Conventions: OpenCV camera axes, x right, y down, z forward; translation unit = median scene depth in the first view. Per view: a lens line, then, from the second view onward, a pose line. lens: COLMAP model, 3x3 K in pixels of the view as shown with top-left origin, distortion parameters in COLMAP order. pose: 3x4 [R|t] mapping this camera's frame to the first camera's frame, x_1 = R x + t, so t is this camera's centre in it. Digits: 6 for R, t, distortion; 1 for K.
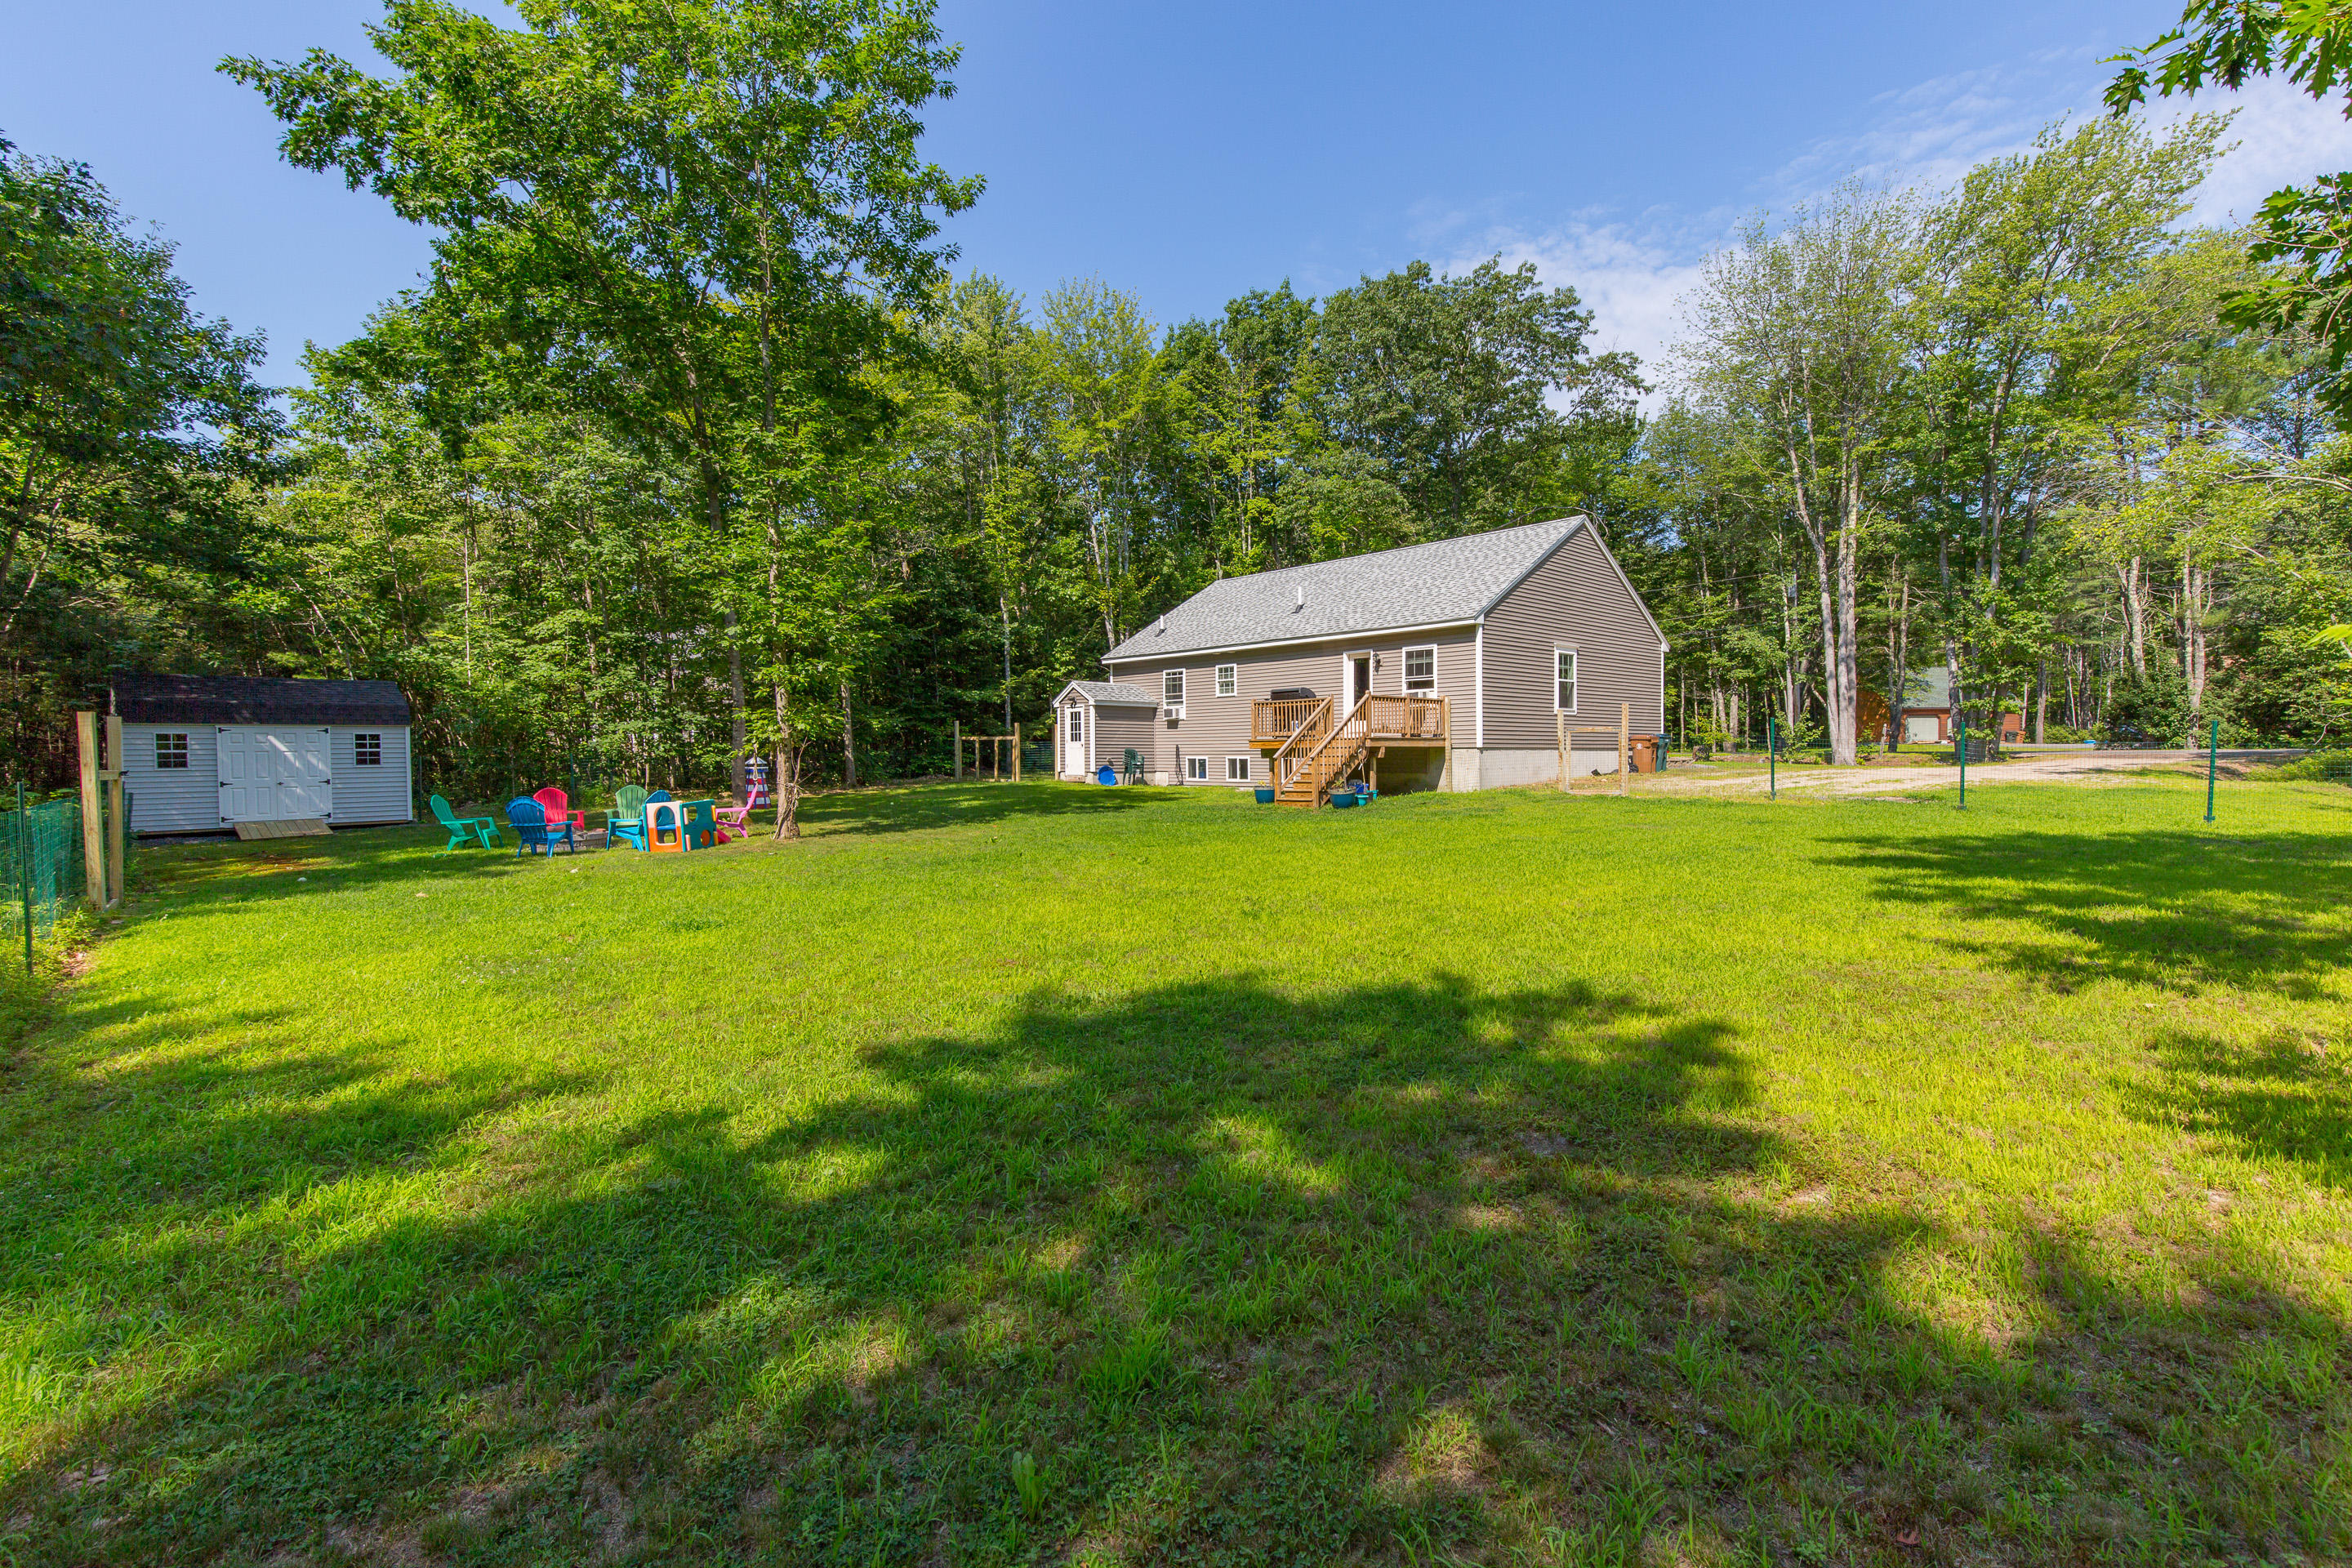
lens RADIAL K [[1064.4, 0, 1178.2], [0, 1064.4, 769.8], [0, 0, 1]] dist [-0.001463, -0.000031]
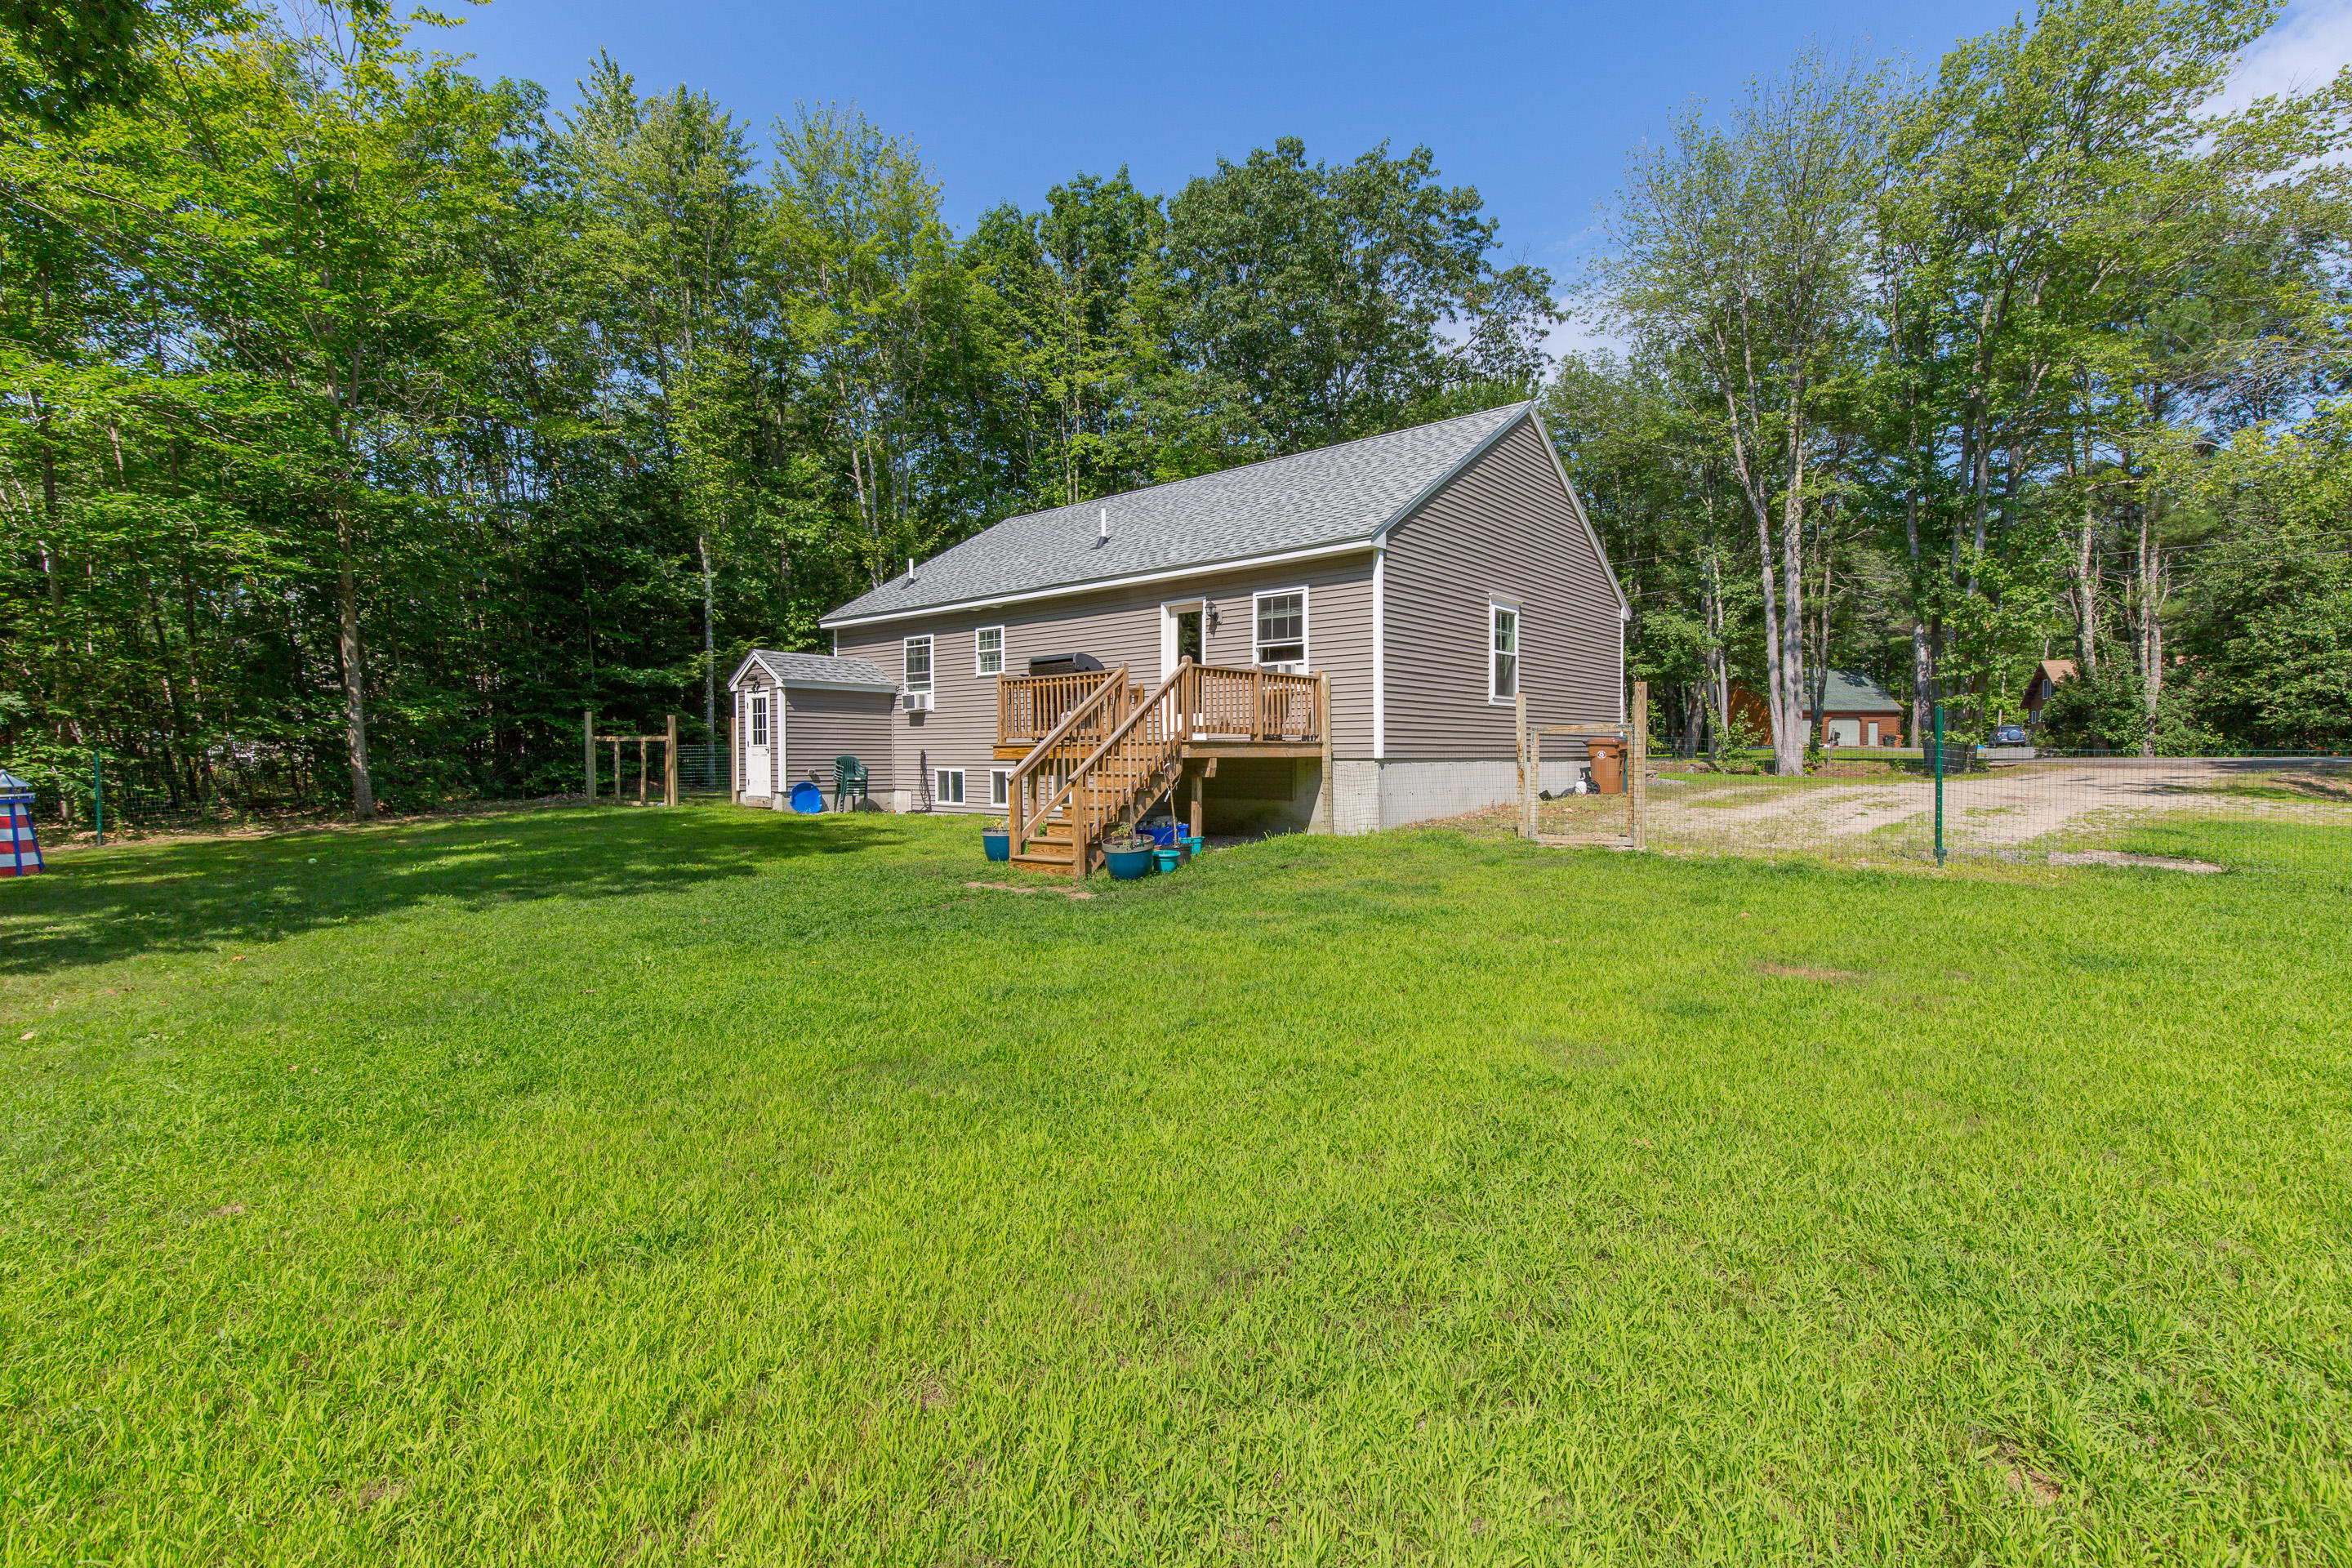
lens RADIAL K [[1064.4, 0, 1173.4], [0, 1064.4, 781.0], [0, 0, 1]] dist [-0.001463, -0.000031]
pose [[0.993792, -0.000471, 0.111253, 0.064343], [-0.000685, 0.999946, 0.010352, -0.008923], [-0.111252, -0.010364, 0.993738, 0.262863]]
